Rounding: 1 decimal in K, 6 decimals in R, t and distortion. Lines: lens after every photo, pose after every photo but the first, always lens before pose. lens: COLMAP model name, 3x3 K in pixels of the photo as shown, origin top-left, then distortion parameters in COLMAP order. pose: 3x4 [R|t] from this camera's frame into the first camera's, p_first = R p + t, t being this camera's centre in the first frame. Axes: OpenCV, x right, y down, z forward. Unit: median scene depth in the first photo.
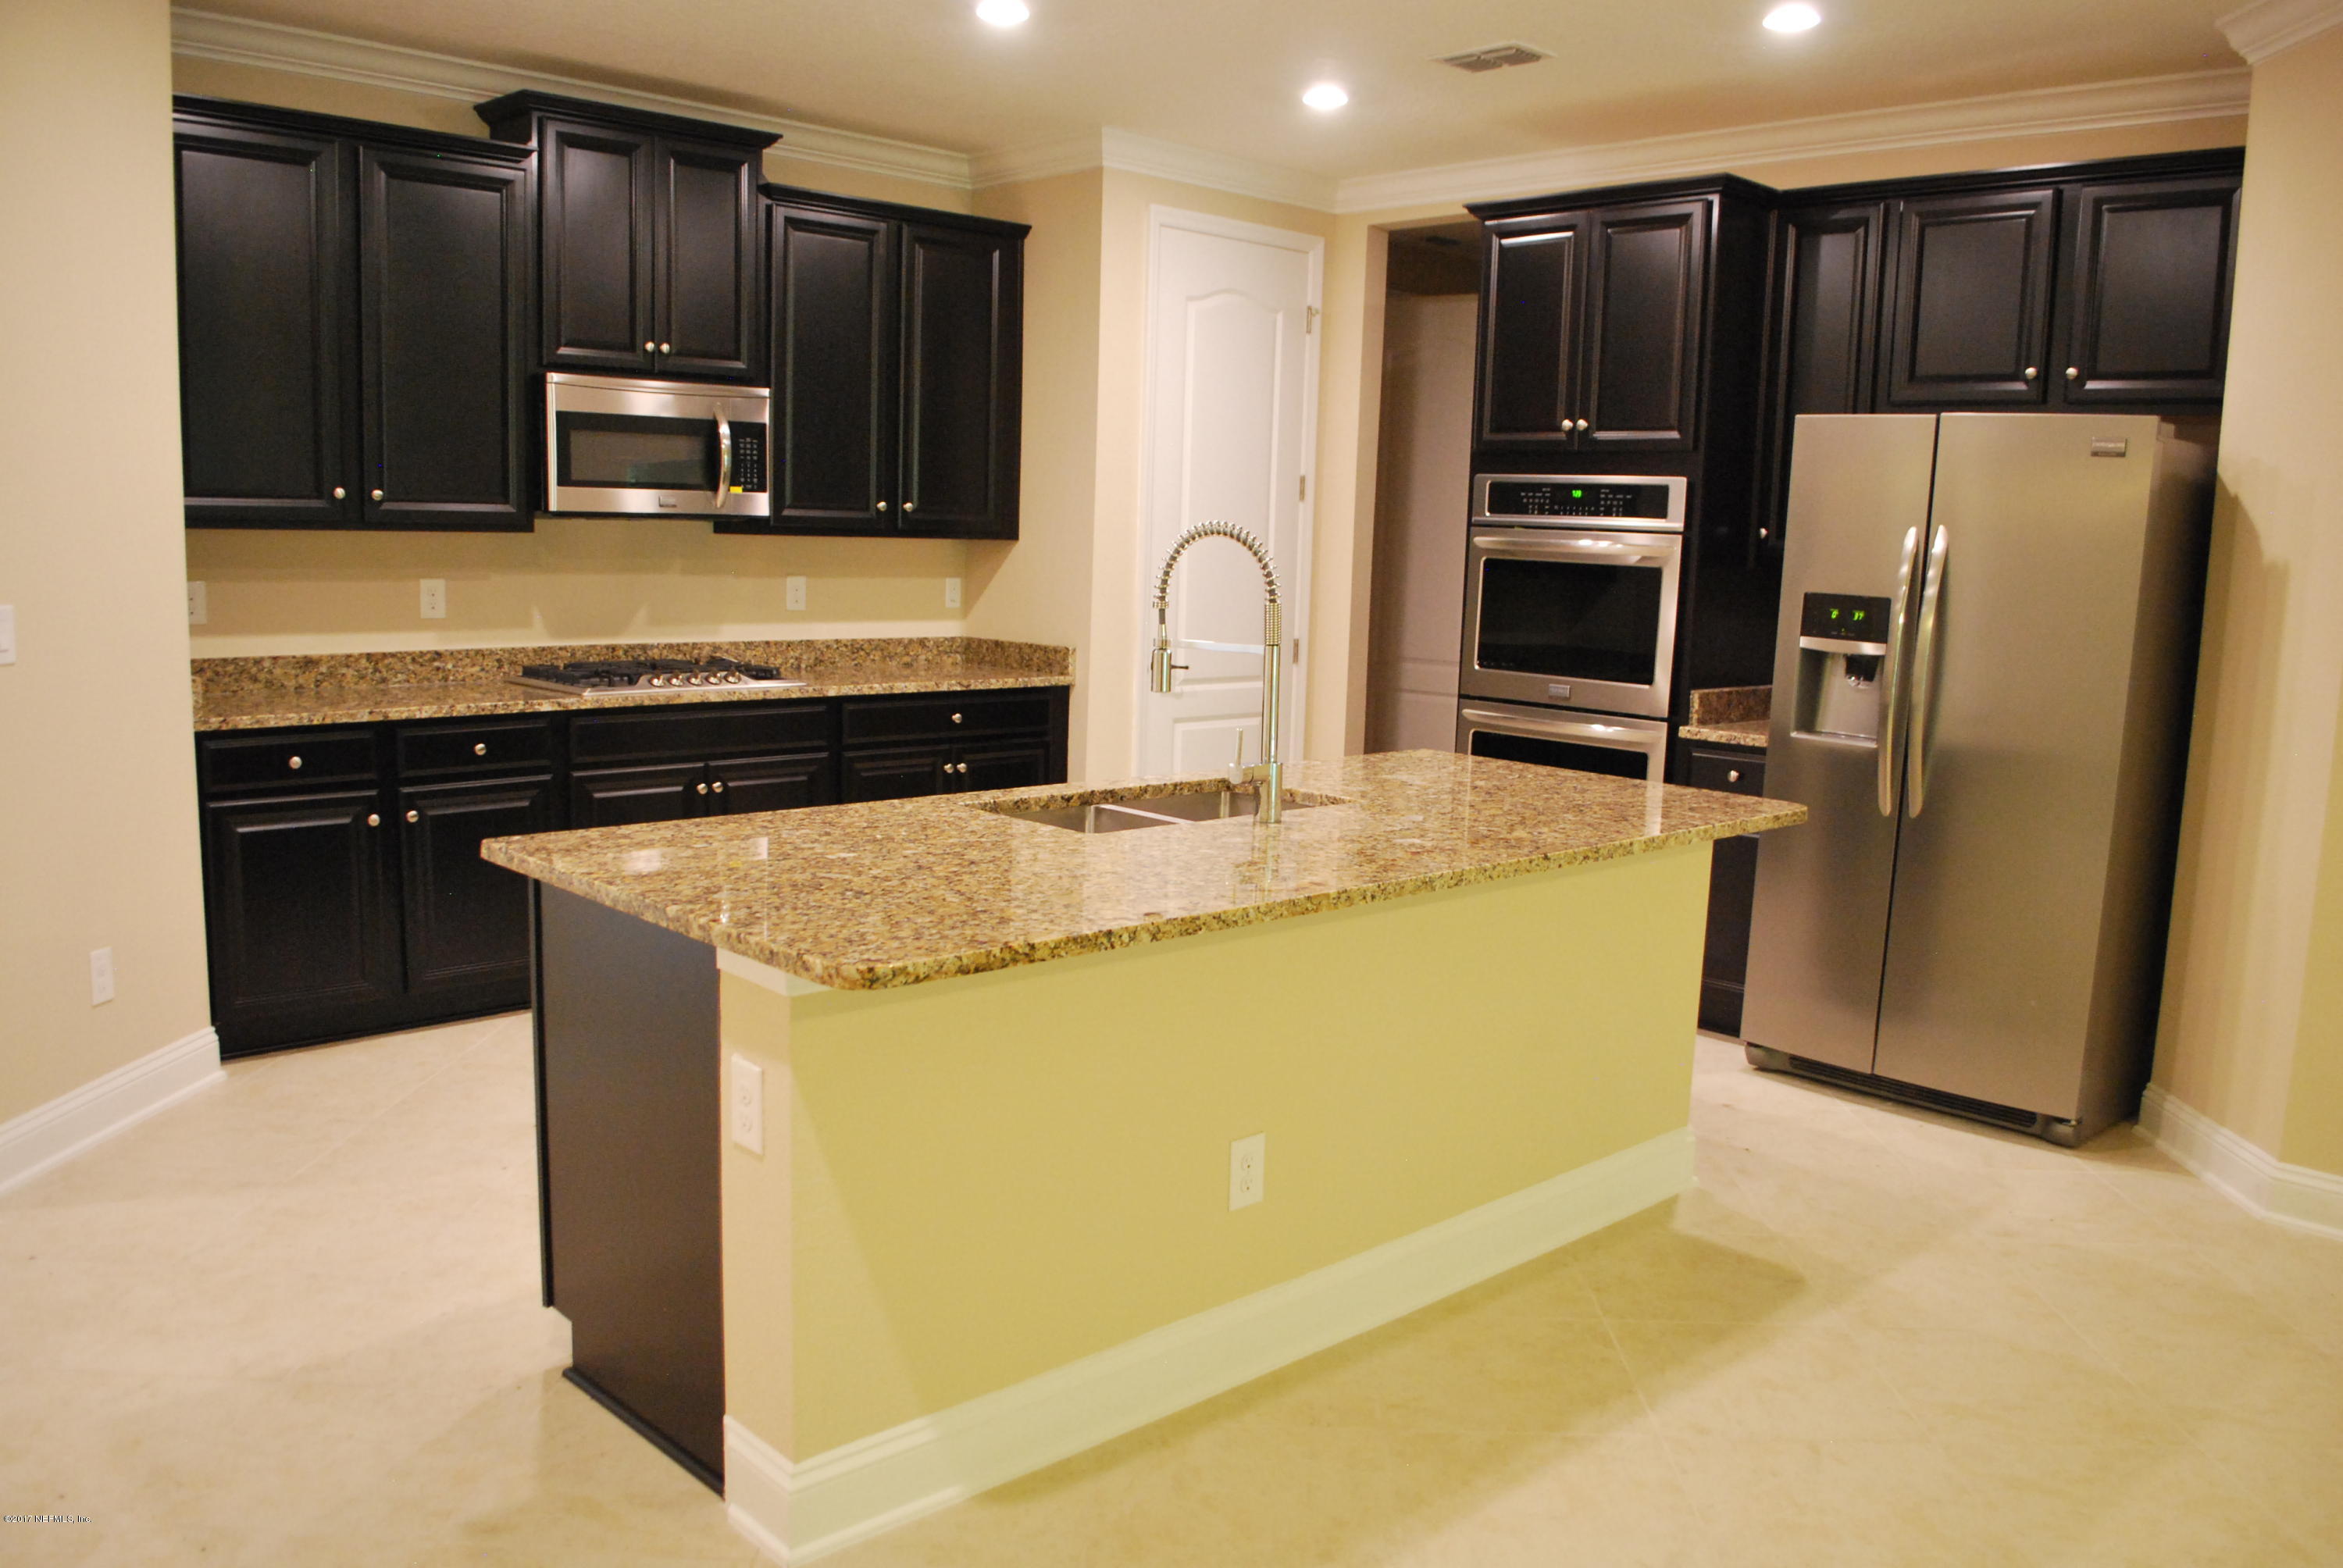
lens RADIAL K [[1845.1, 0, 1171.5], [0, 1845.1, 784.0], [0, 0, 1]] dist [-0.068655, -0.001575]
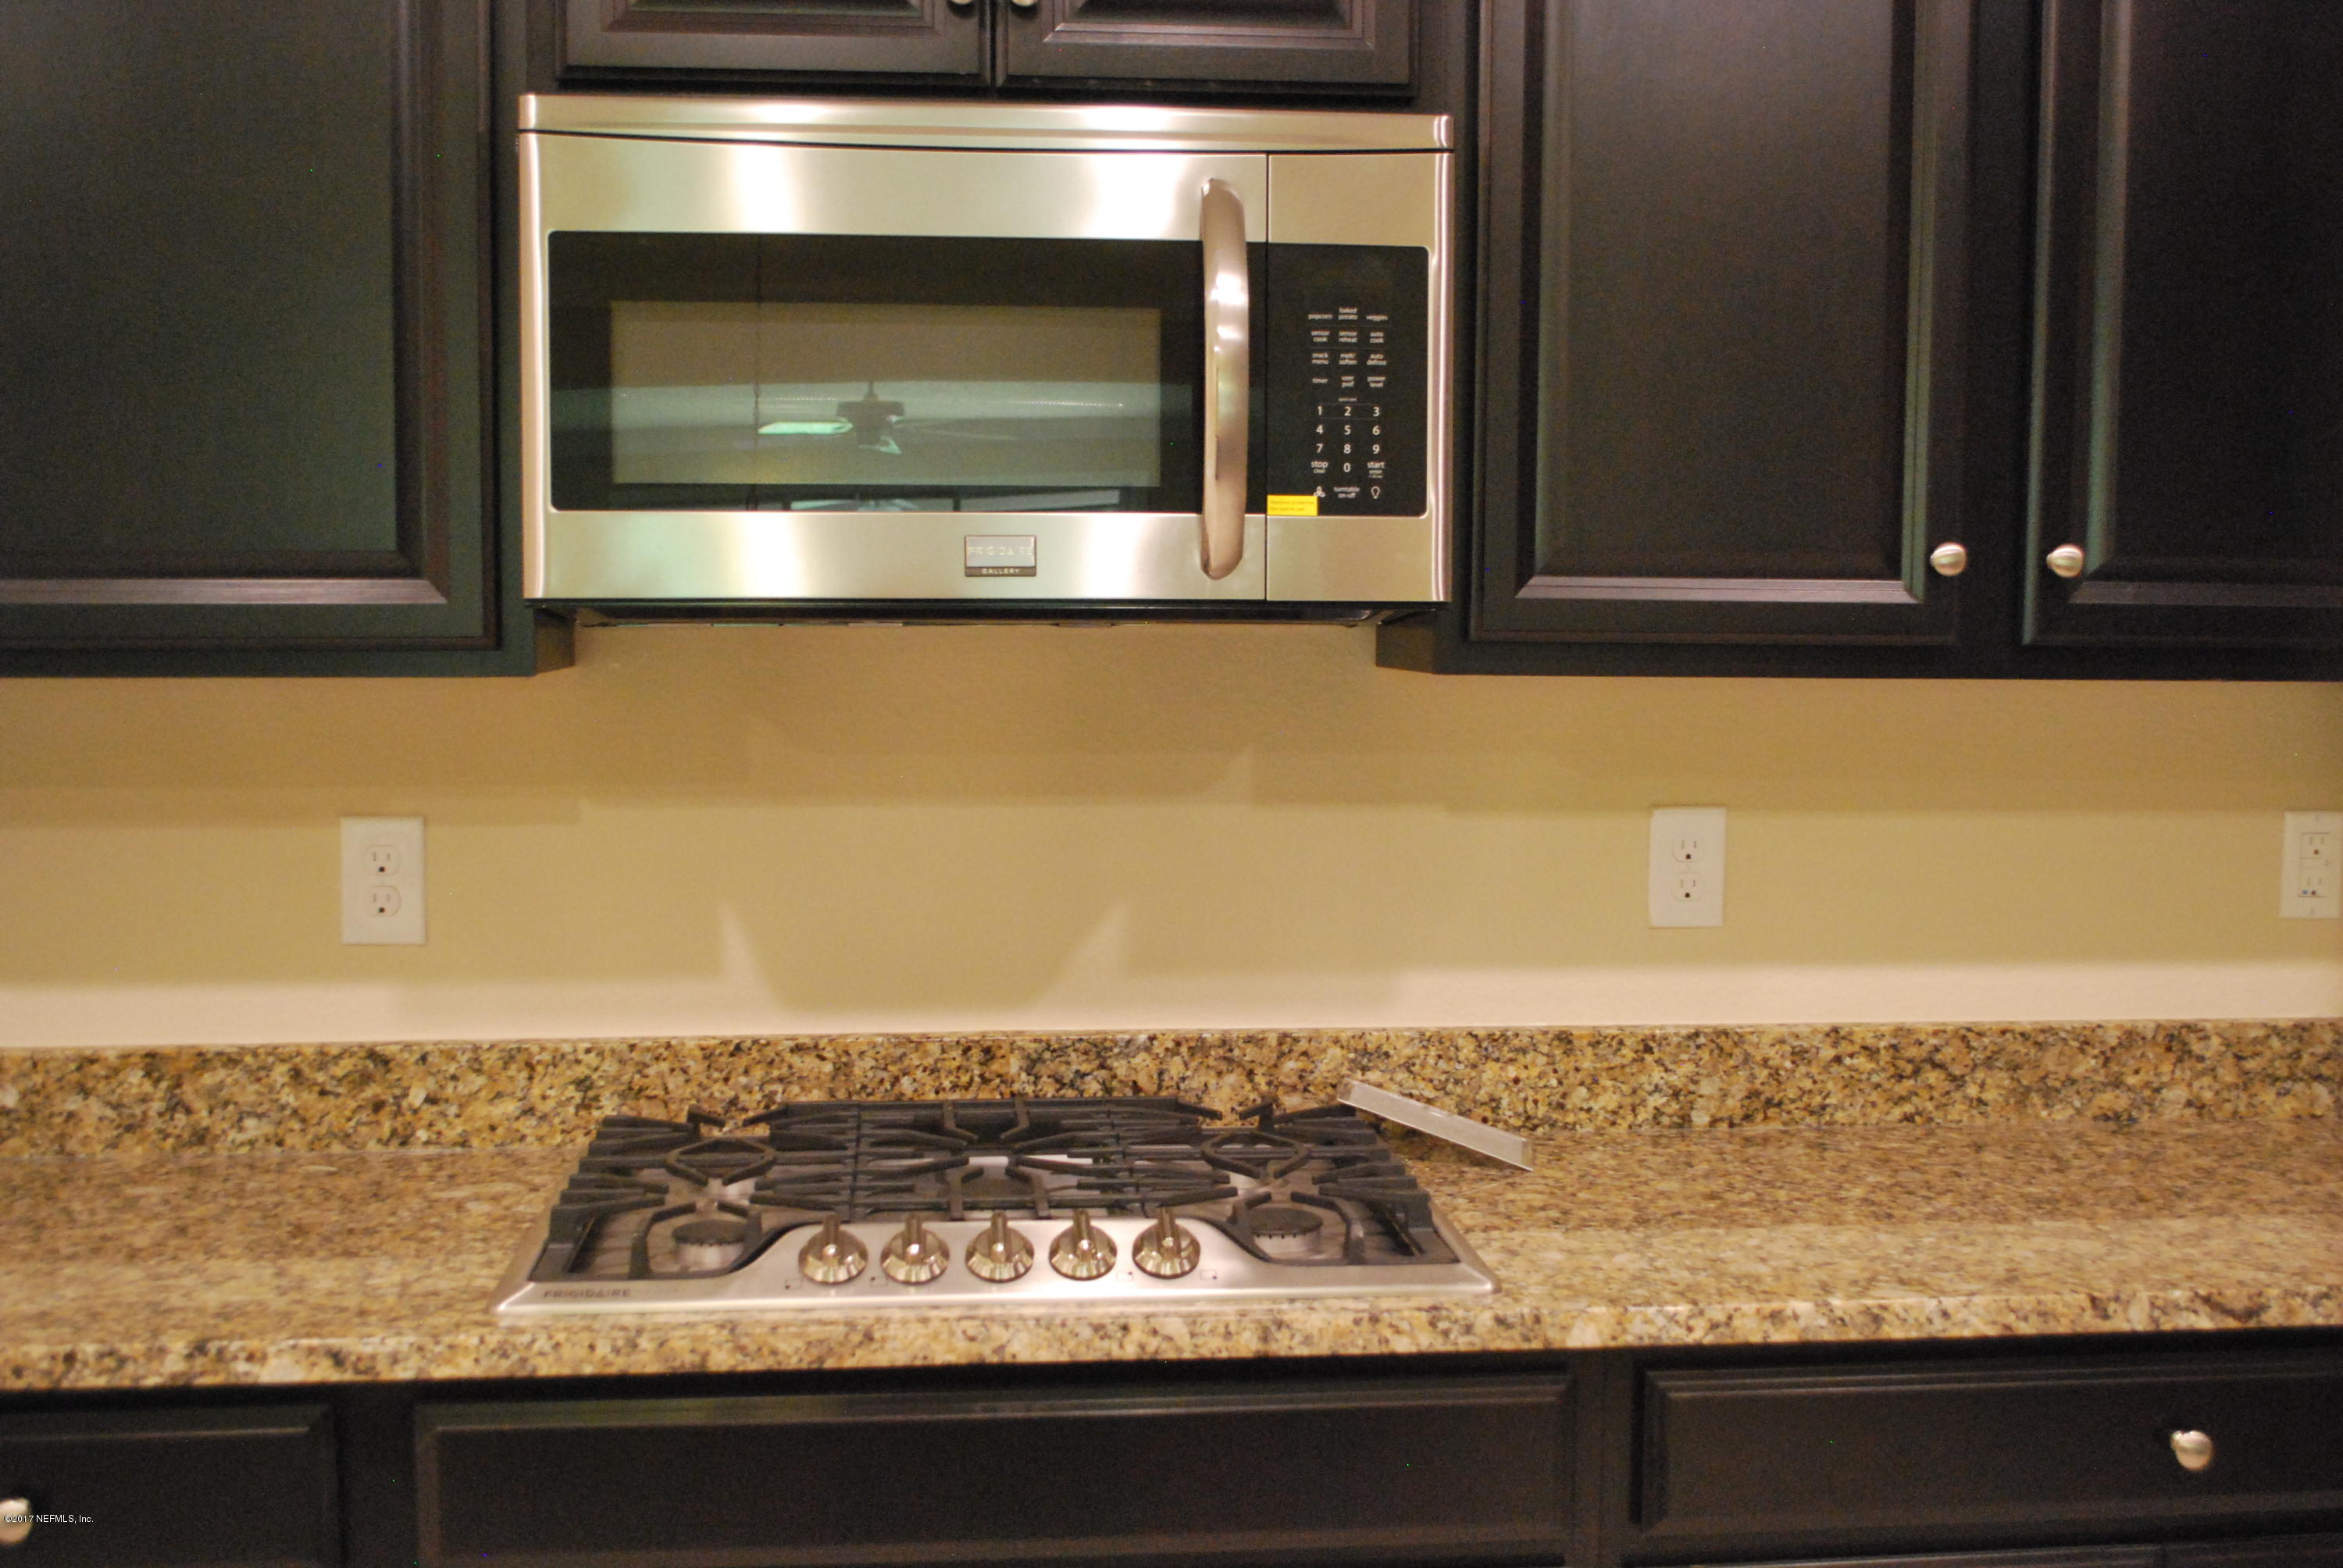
lens RADIAL K [[2554.1, 0, 1171.5], [0, 2554.1, 784.0], [0, 0, 1]] dist [0.005002, -0.154926]
pose [[0.800888, 0.020019, -0.598479, -0.030640], [-0.067484, 0.996091, -0.056989, -0.098187], [0.594999, 0.086030, 0.799109, 0.696947]]
